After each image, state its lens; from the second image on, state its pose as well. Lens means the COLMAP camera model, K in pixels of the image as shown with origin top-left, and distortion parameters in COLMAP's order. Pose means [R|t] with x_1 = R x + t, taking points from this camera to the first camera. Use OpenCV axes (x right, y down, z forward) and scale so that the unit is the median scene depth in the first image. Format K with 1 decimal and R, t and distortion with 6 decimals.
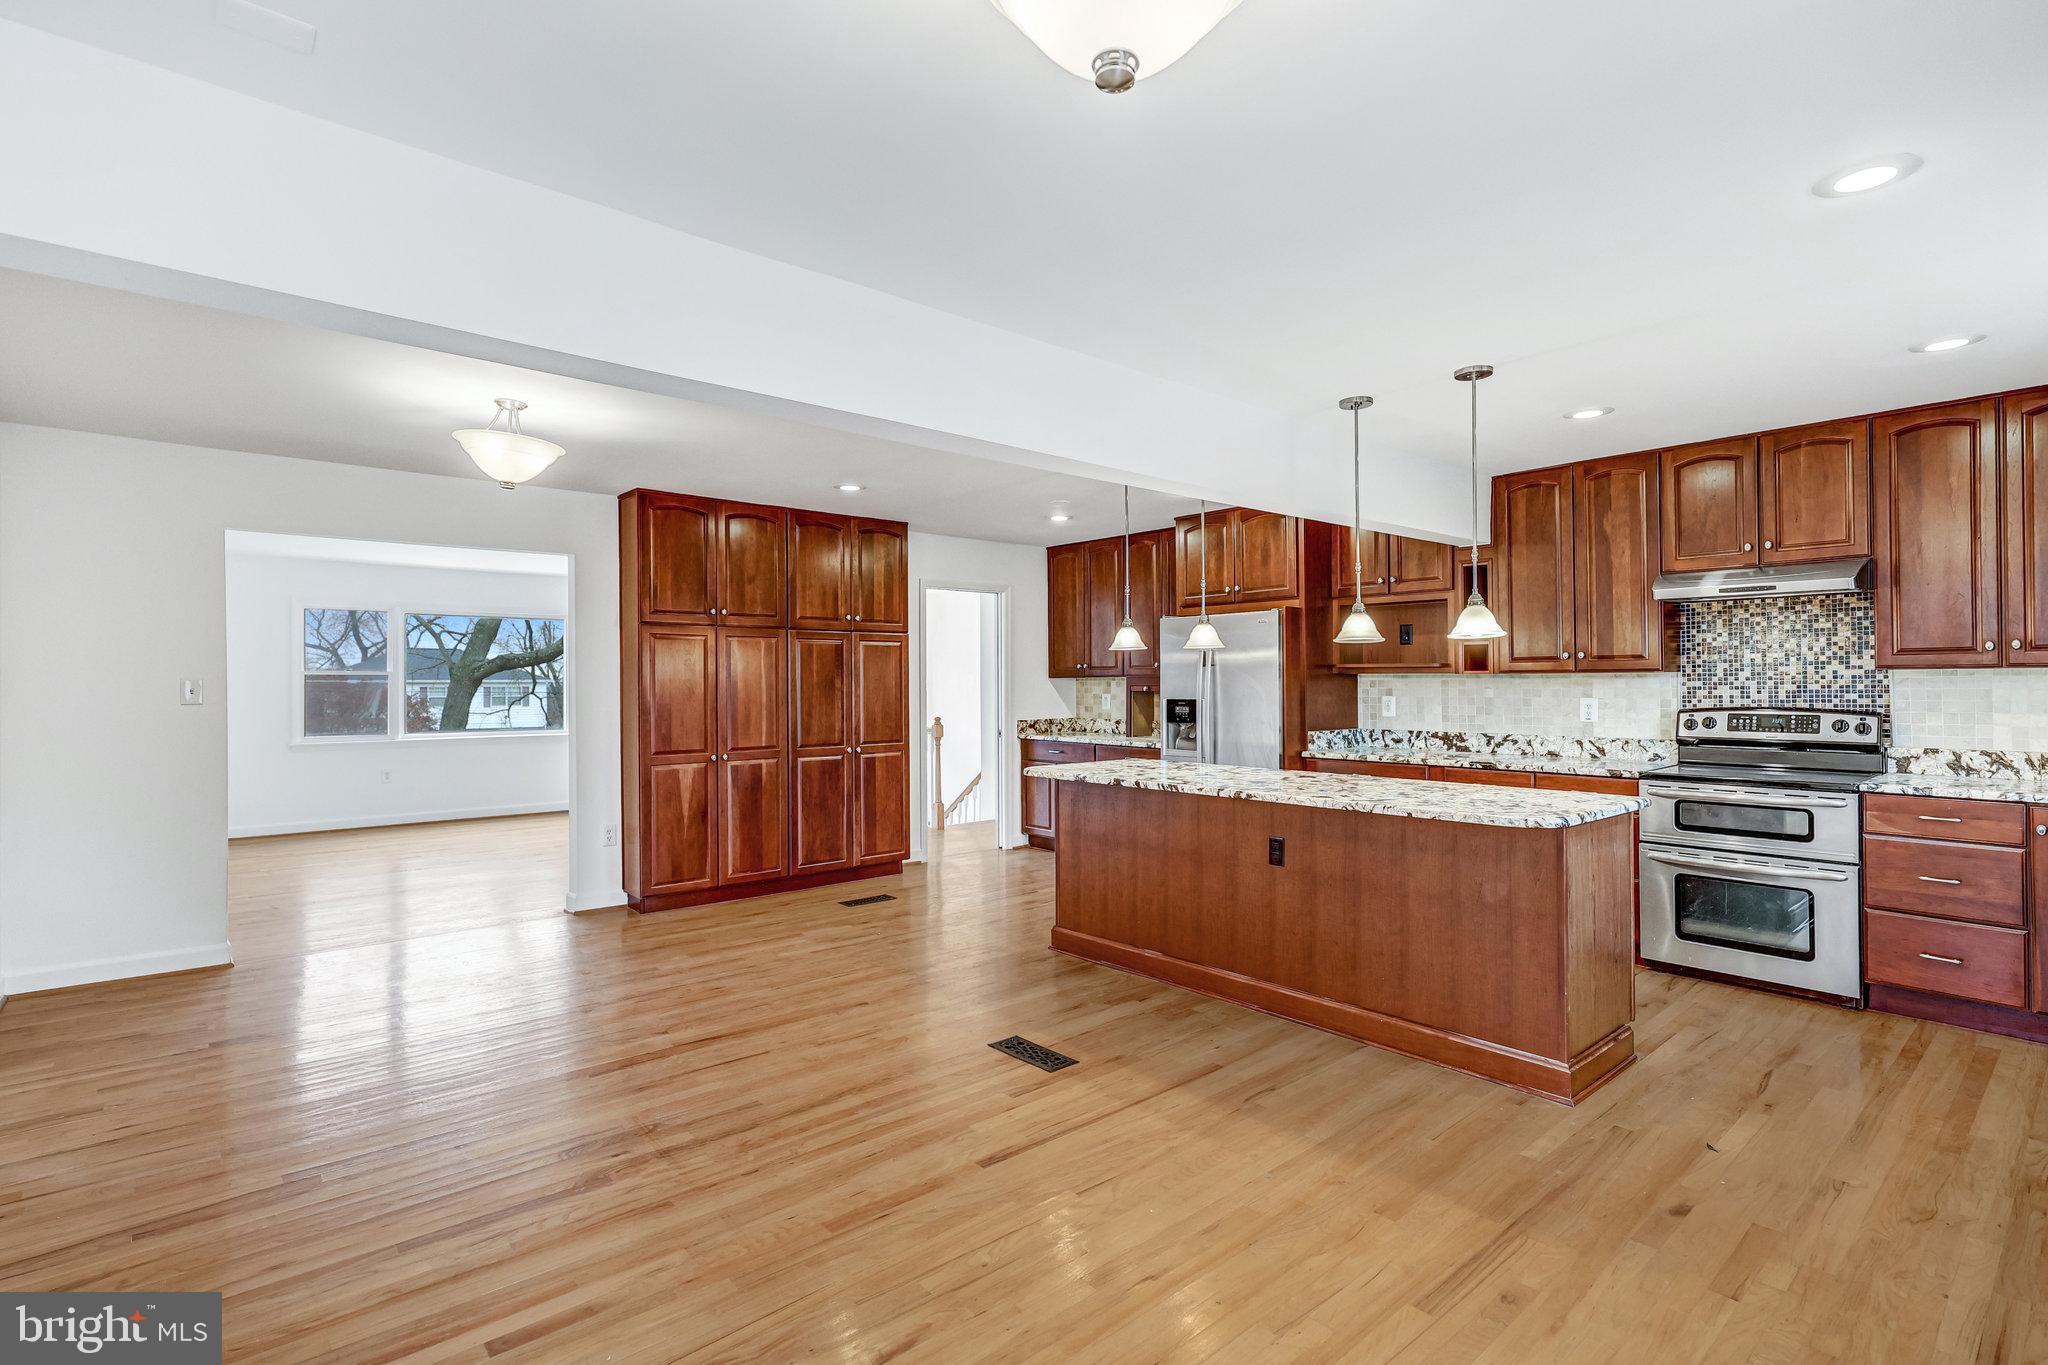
lens RADIAL K [[974.2, 0, 996.5], [0, 974.2, 682.2], [0, 0, 1]] dist [-0.009636, 0.008348]
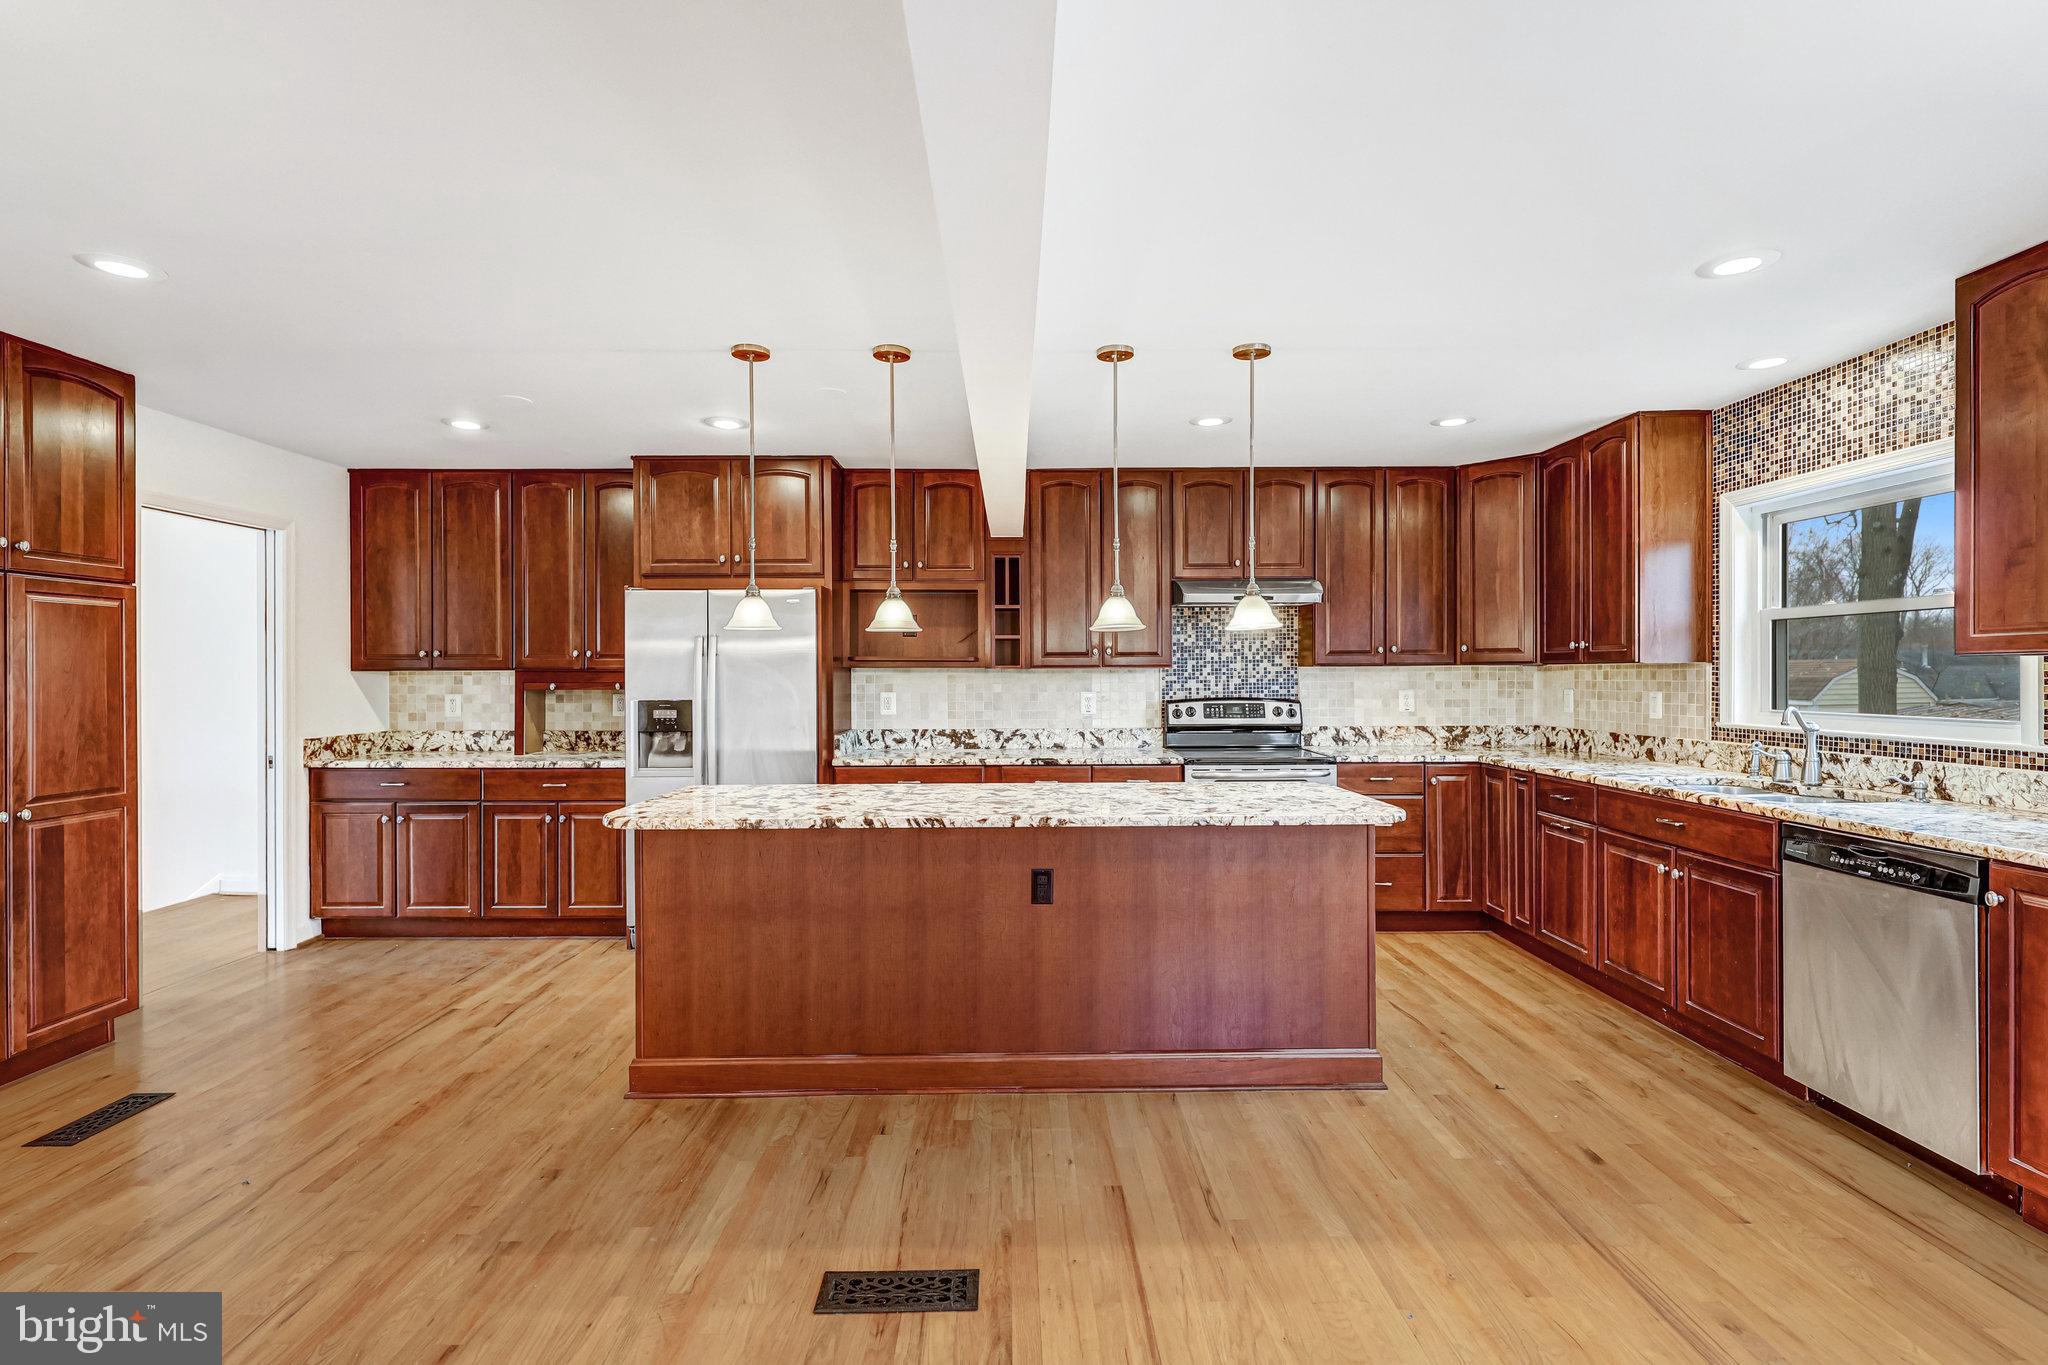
lens RADIAL K [[974.2, 0, 1028.9], [0, 974.2, 673.5], [0, 0, 1]] dist [-0.009636, 0.008348]
pose [[0.629393, 0.003180, 0.777080, -0.289651], [0.001270, 0.999986, -0.005121, 0.001864], [-0.777086, 0.004210, 0.629381, 0.423439]]
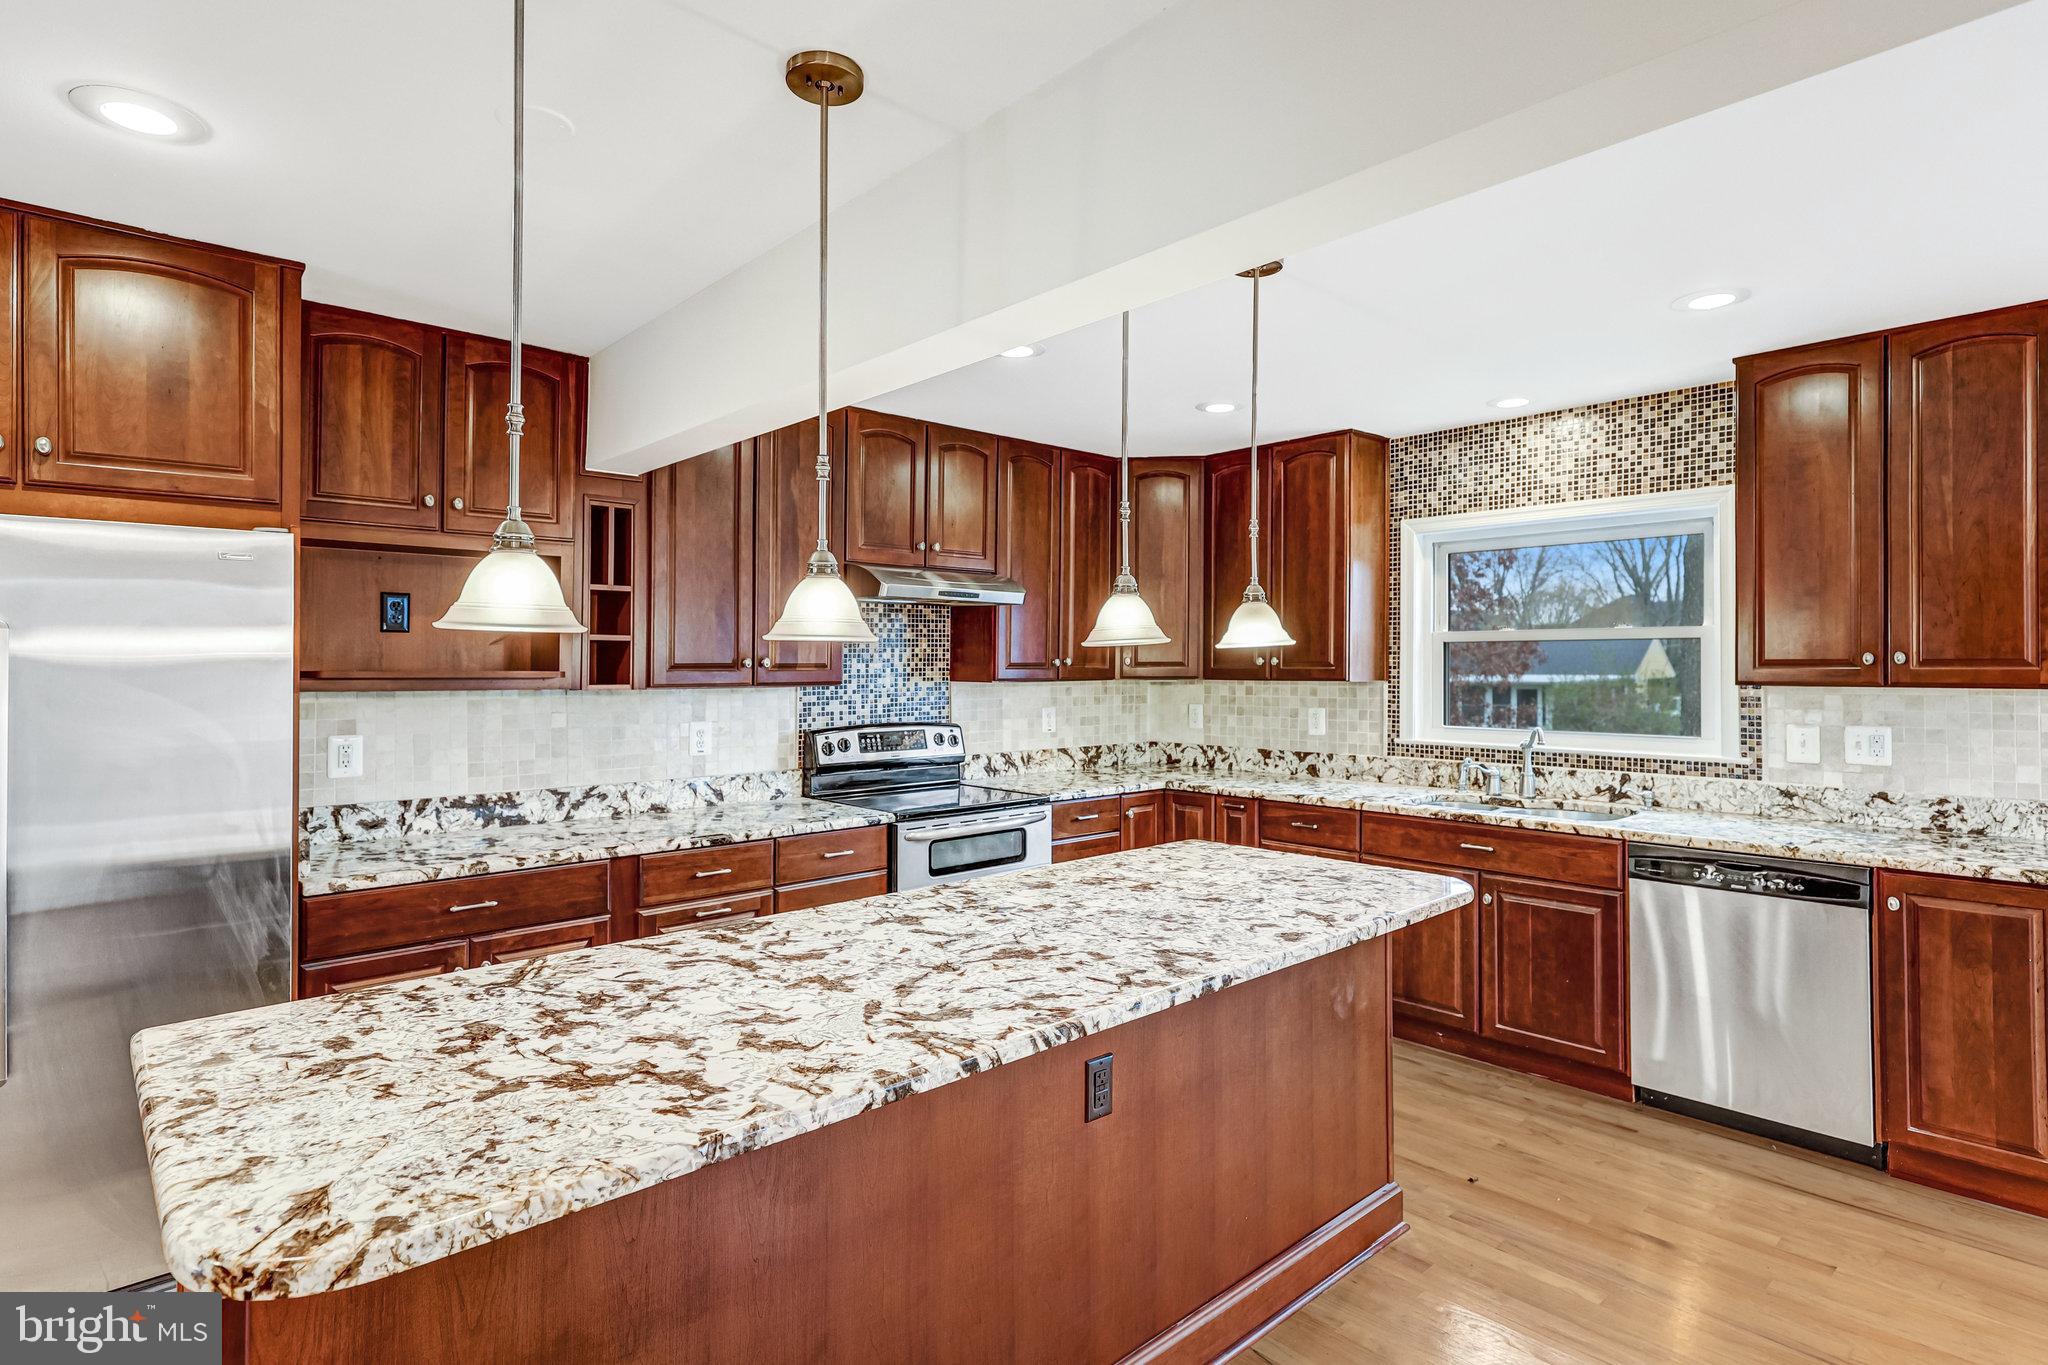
lens RADIAL K [[1042.6, 0, 1021.1], [0, 1042.6, 663.8], [0, 0, 1]] dist [0.005182, -0.000179]
pose [[-0.051811, 0.006615, 0.998635, -0.178645], [0.002077, 0.999977, -0.006516, -0.022666], [-0.998655, 0.001737, -0.051823, 0.899544]]
